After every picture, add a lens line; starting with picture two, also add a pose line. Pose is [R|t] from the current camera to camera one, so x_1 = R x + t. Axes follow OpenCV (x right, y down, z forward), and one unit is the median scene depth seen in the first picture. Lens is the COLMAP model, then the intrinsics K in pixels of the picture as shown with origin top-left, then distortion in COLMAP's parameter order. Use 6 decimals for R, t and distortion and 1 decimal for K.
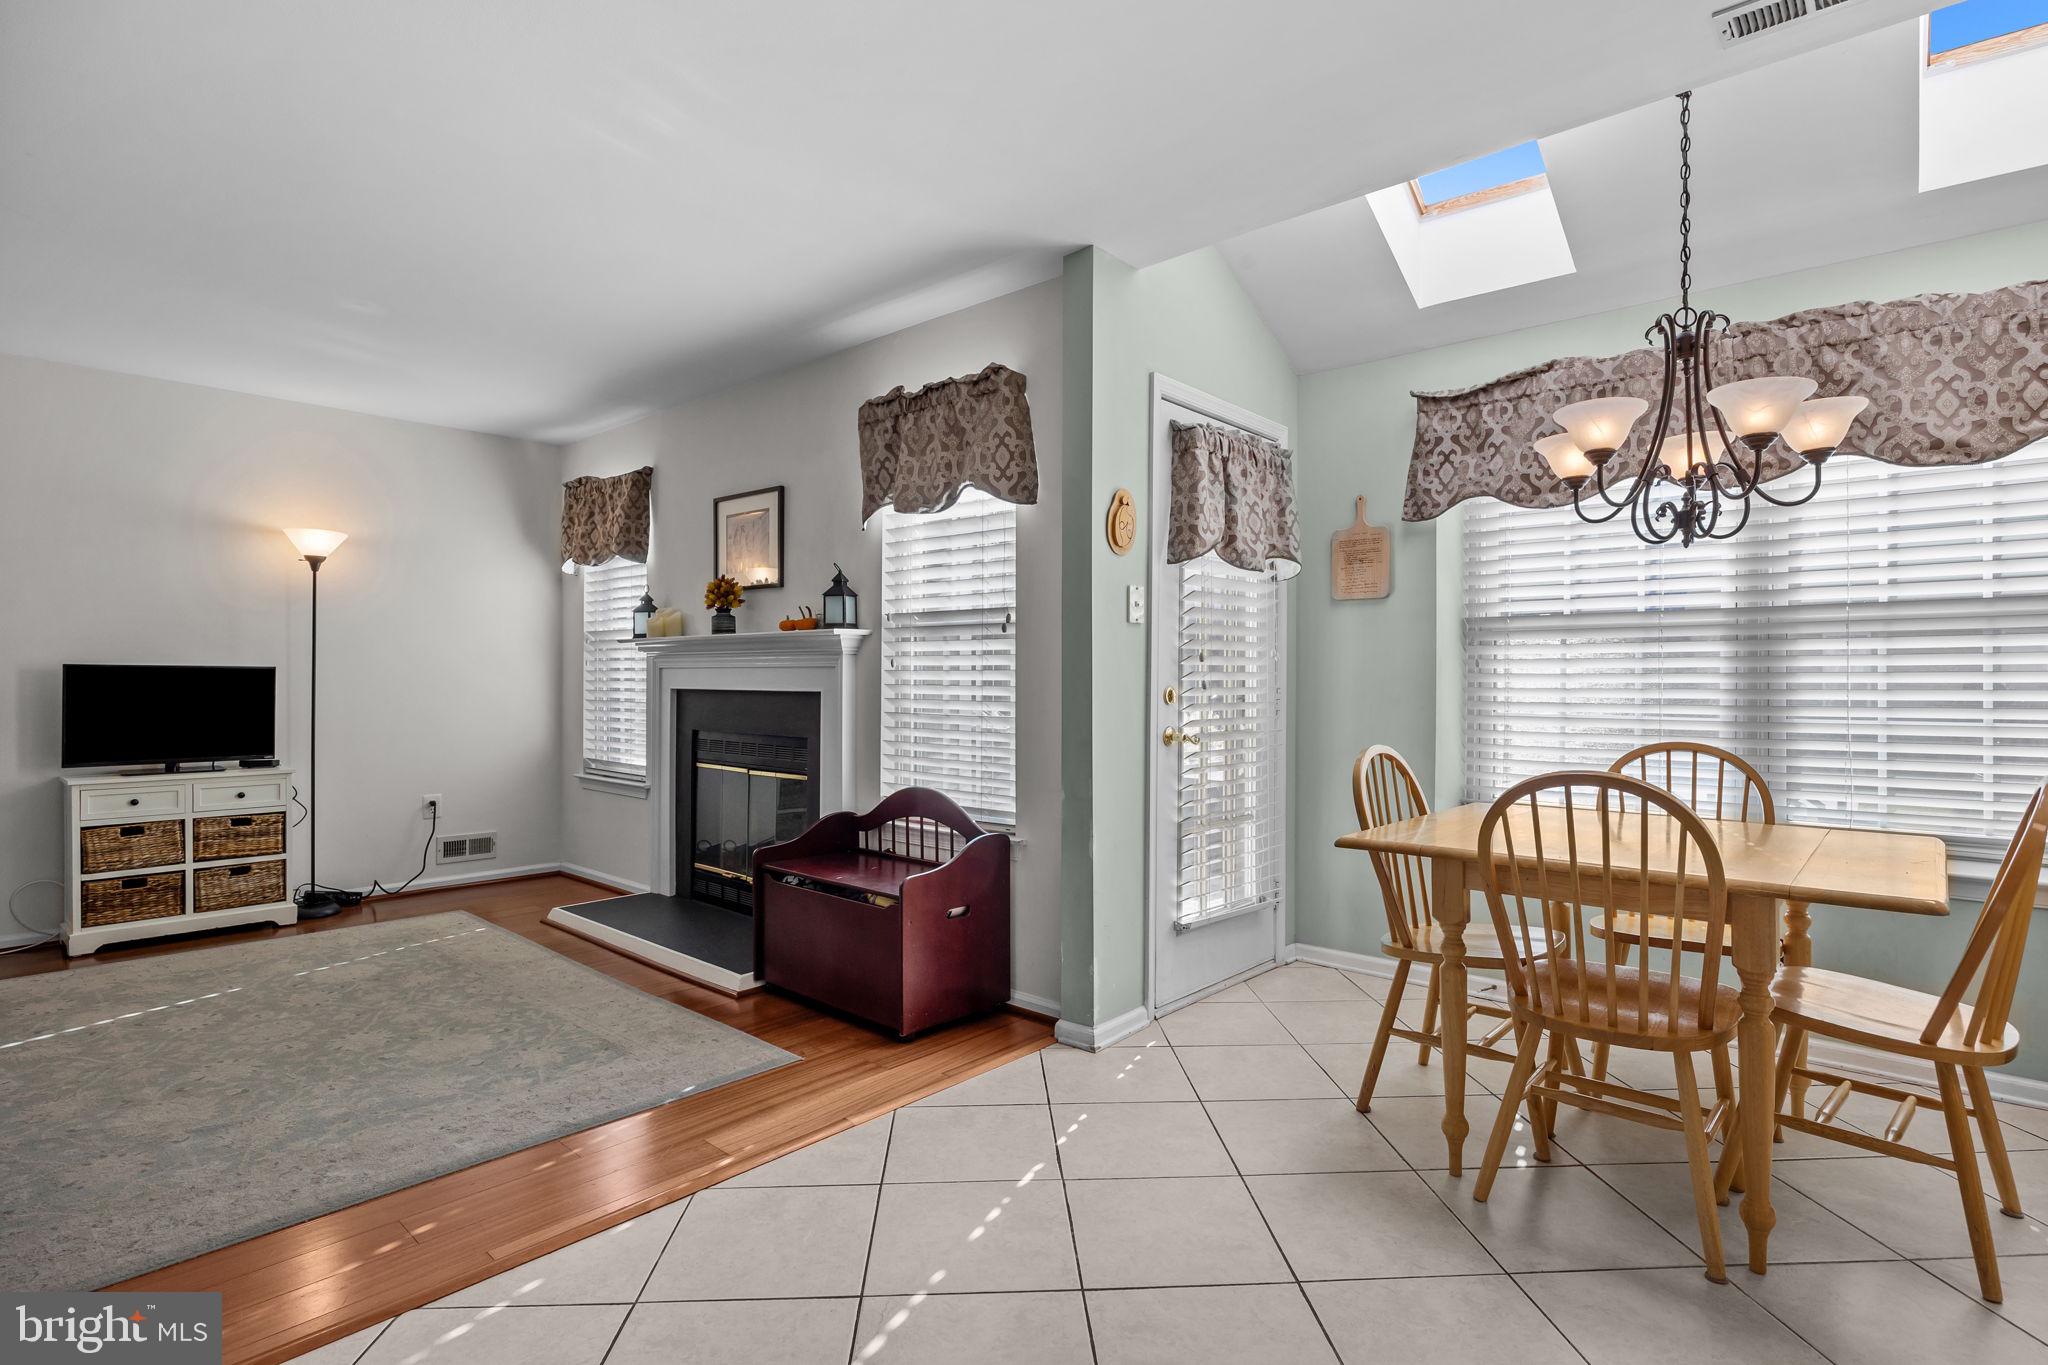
lens RADIAL K [[1000.4, 0, 1038.8], [0, 1000.4, 676.8], [0, 0, 1]] dist [-0.024888, 0.004309]
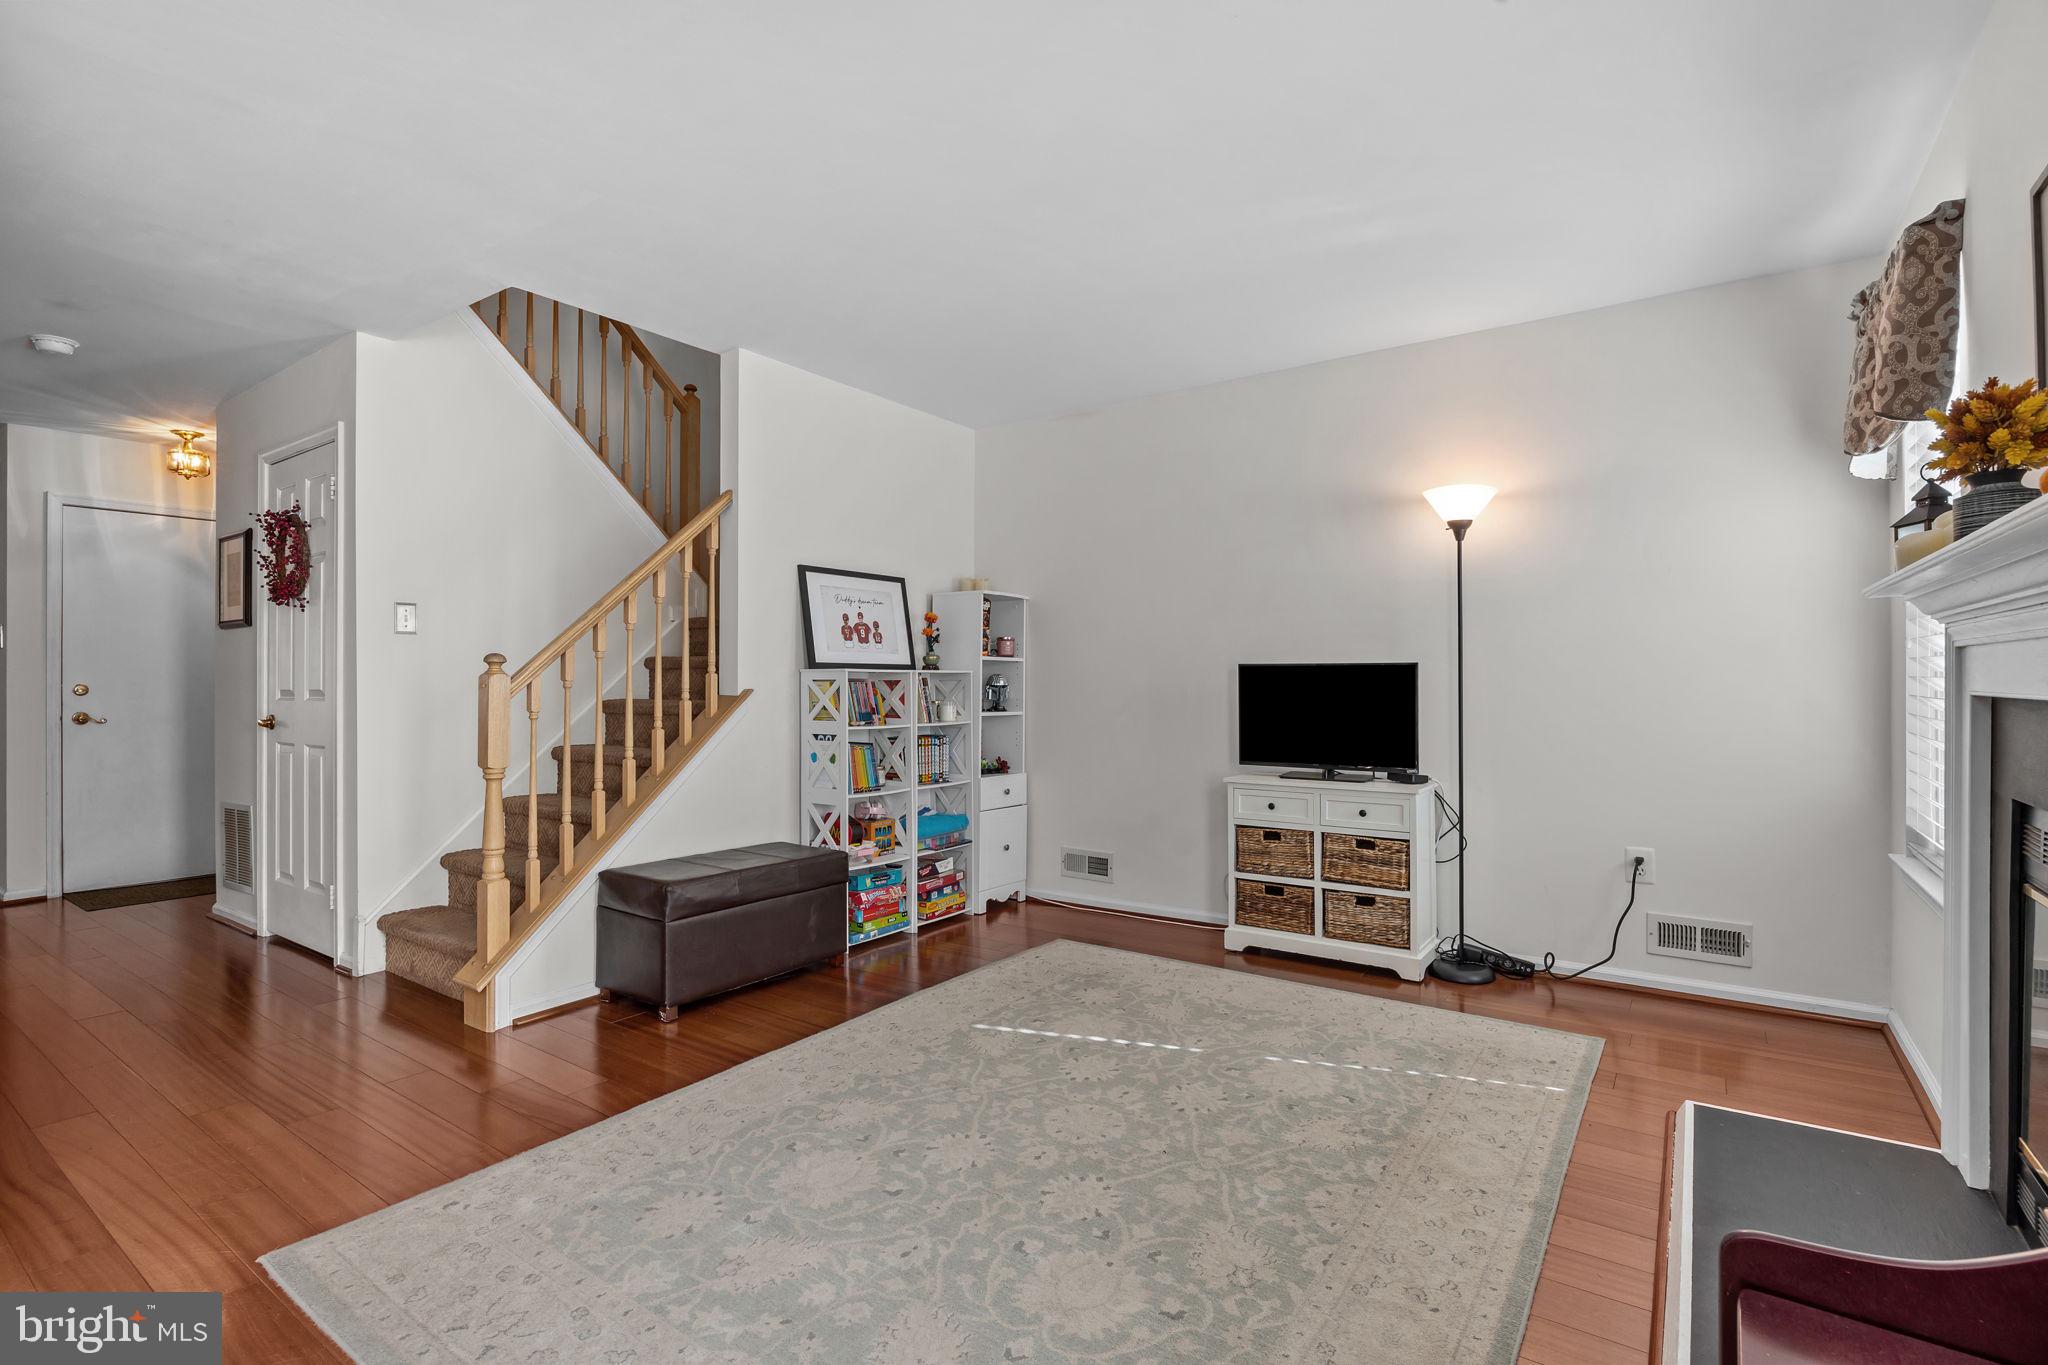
lens RADIAL K [[952.0, 0, 1032.8], [0, 952.0, 679.5], [0, 0, 1]] dist [-0.014164, 0.001136]
pose [[0.104746, -0.002784, -0.994495, -0.019289], [0.005902, 0.999980, -0.002178, 0.004436], [0.994481, -0.005641, 0.104760, 0.680077]]
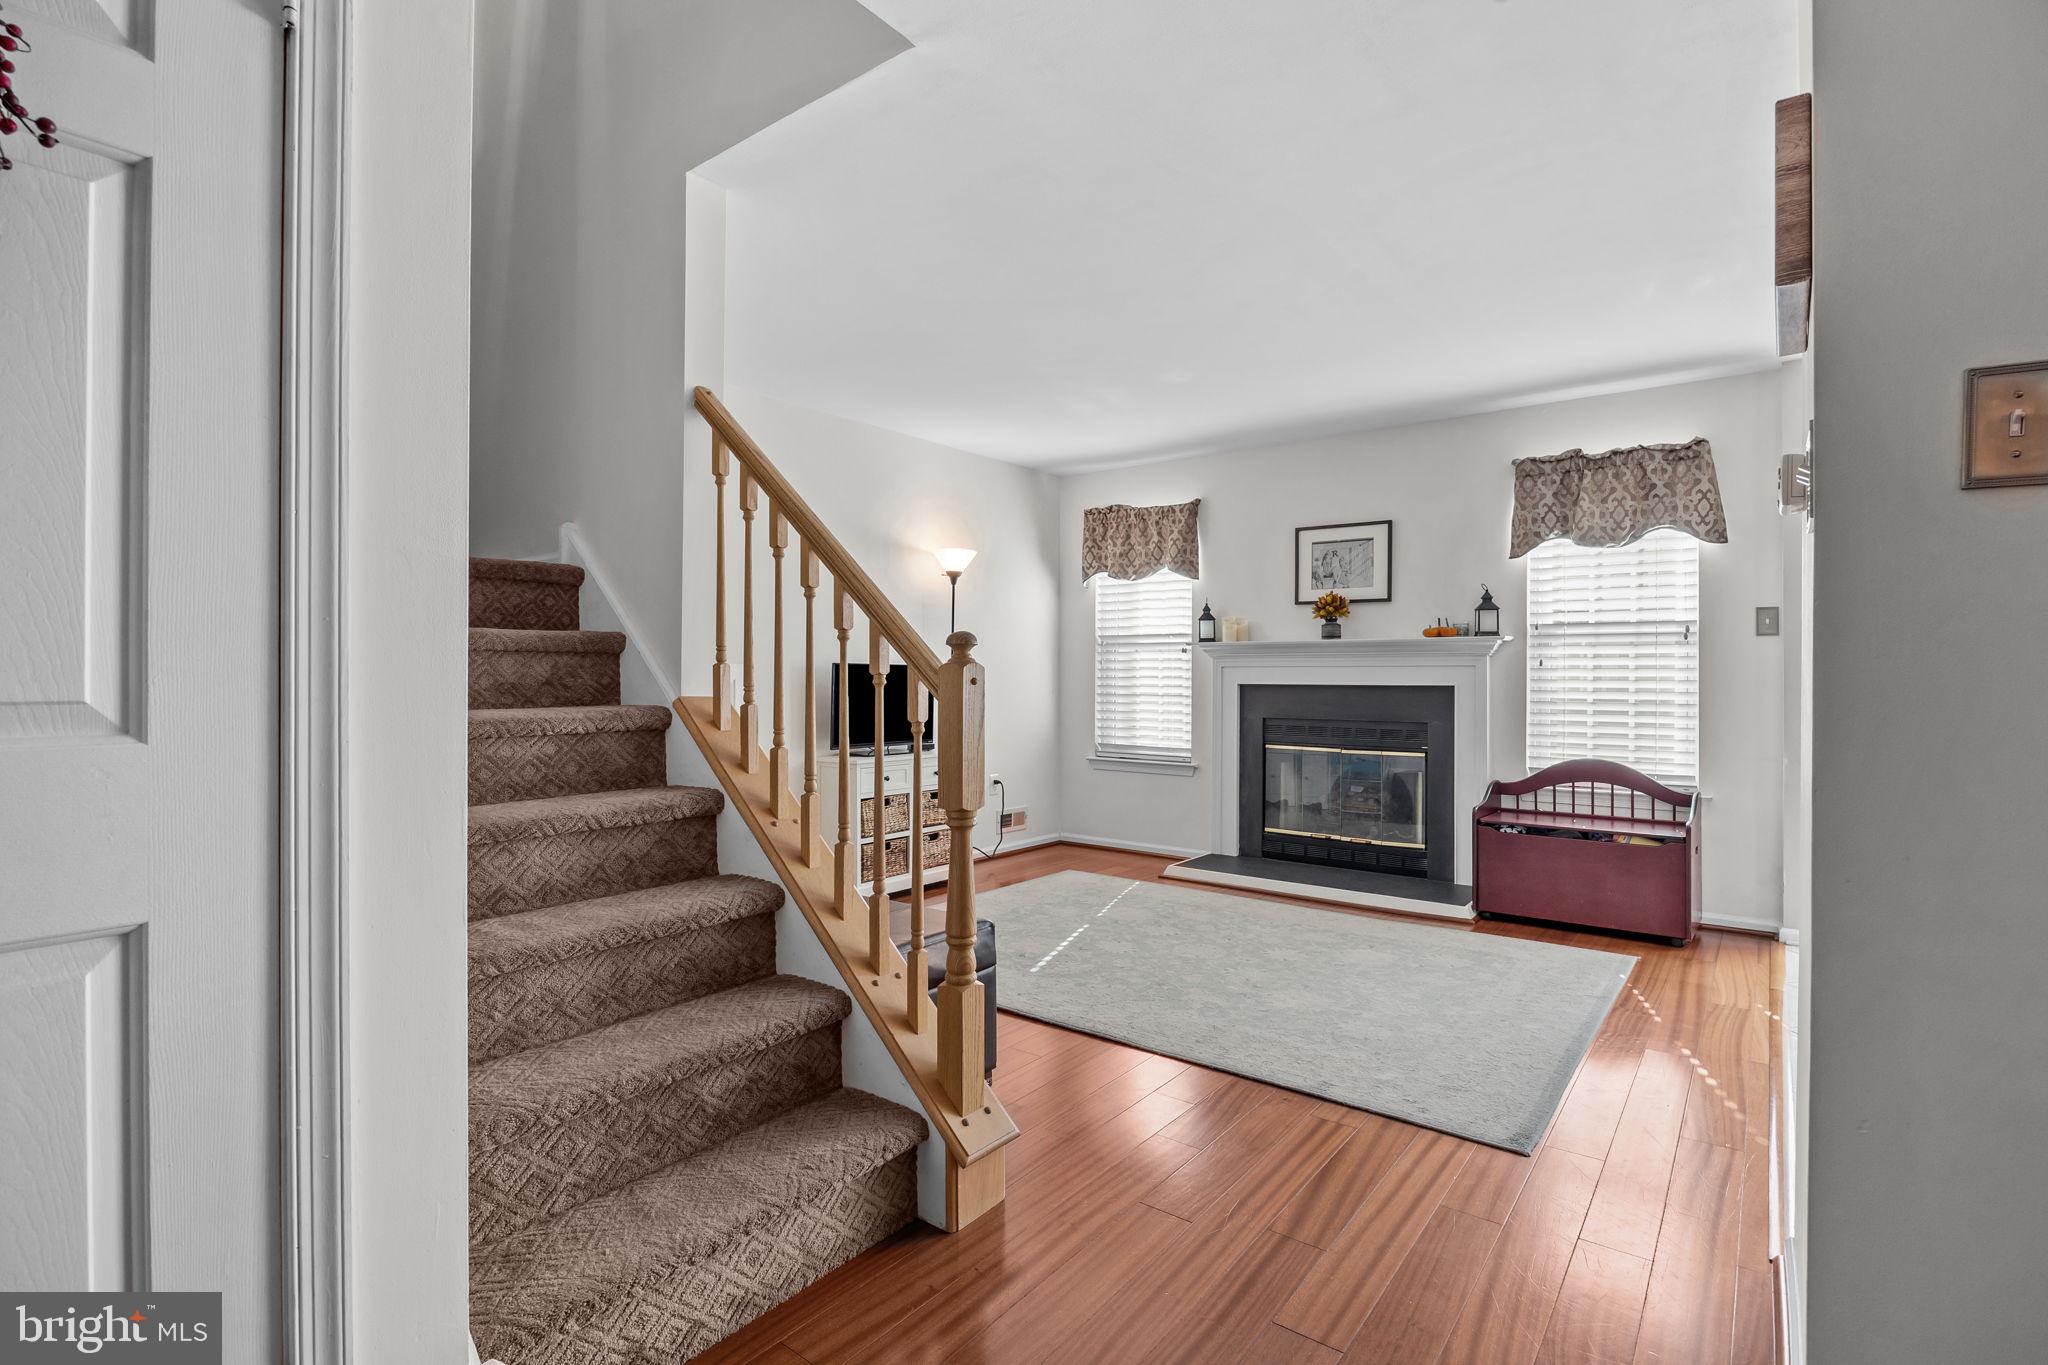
lens RADIAL K [[963.3, 0, 1028.9], [0, 963.3, 670.8], [0, 0, 1]] dist [-0.012931, 0.000277]
pose [[0.998612, 0.000755, 0.052660, -0.822192], [-0.000481, 0.999986, -0.005215, 0.002900], [-0.052663, 0.005183, 0.998599, -0.180826]]
